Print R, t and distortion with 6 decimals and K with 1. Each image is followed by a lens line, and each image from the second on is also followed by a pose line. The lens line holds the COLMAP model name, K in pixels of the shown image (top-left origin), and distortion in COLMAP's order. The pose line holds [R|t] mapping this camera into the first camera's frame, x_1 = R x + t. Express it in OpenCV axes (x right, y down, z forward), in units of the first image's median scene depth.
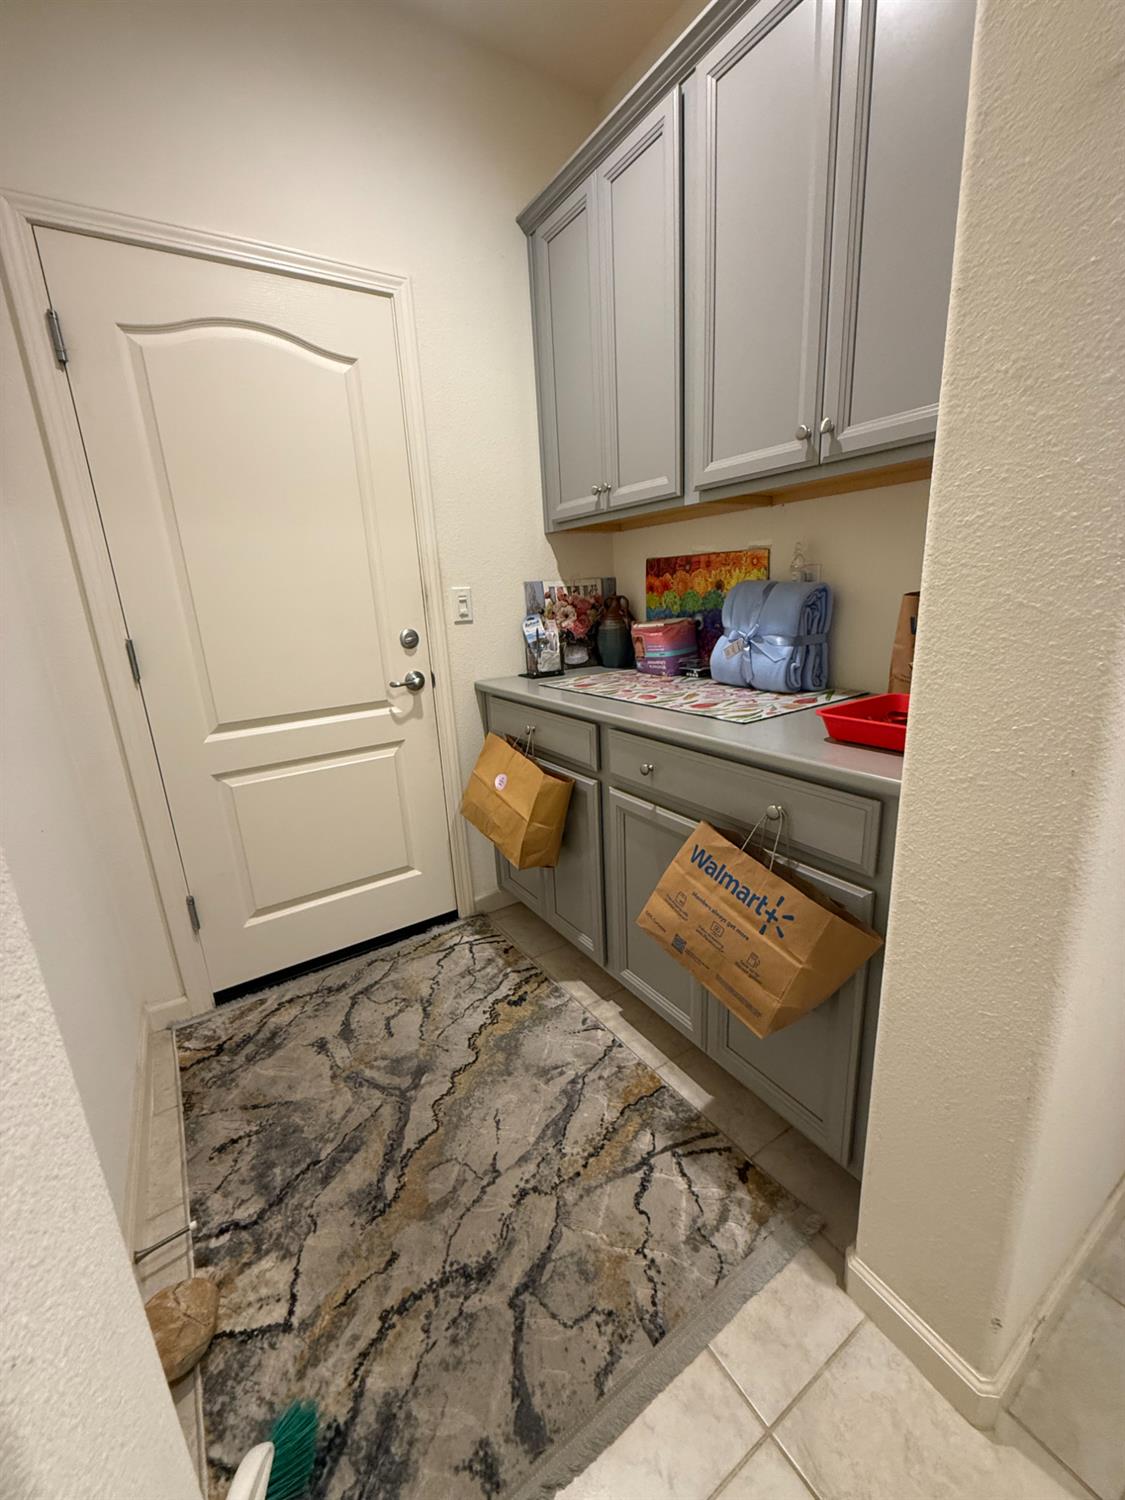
lens RADIAL K [[595.5, 0, 562.8], [0, 595.5, 745.6], [0, 0, 1]] dist [-0.002438, 0.000470]
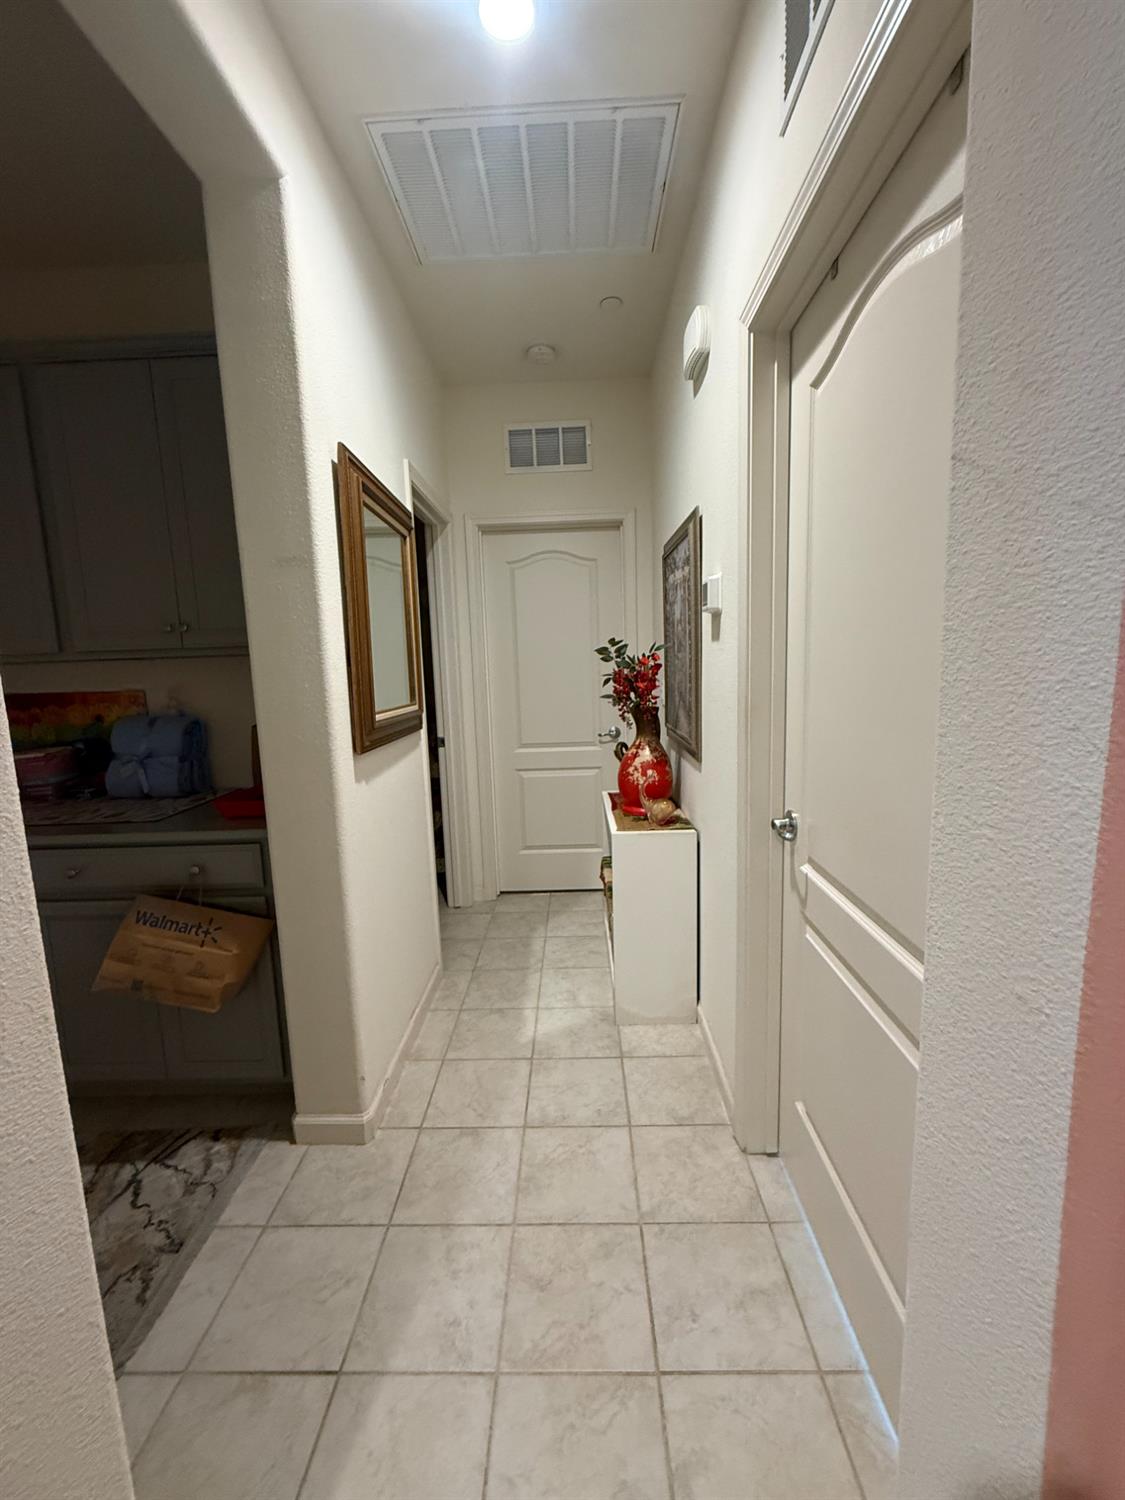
lens RADIAL K [[595.5, 0, 570.7], [0, 595.5, 744.6], [0, 0, 1]] dist [-0.002438, 0.000470]
pose [[0.549988, -0.080444, 0.831289, -0.351065], [0.214170, 0.975651, -0.047282, 0.069407], [-0.807245, 0.204042, 0.553825, -0.683322]]
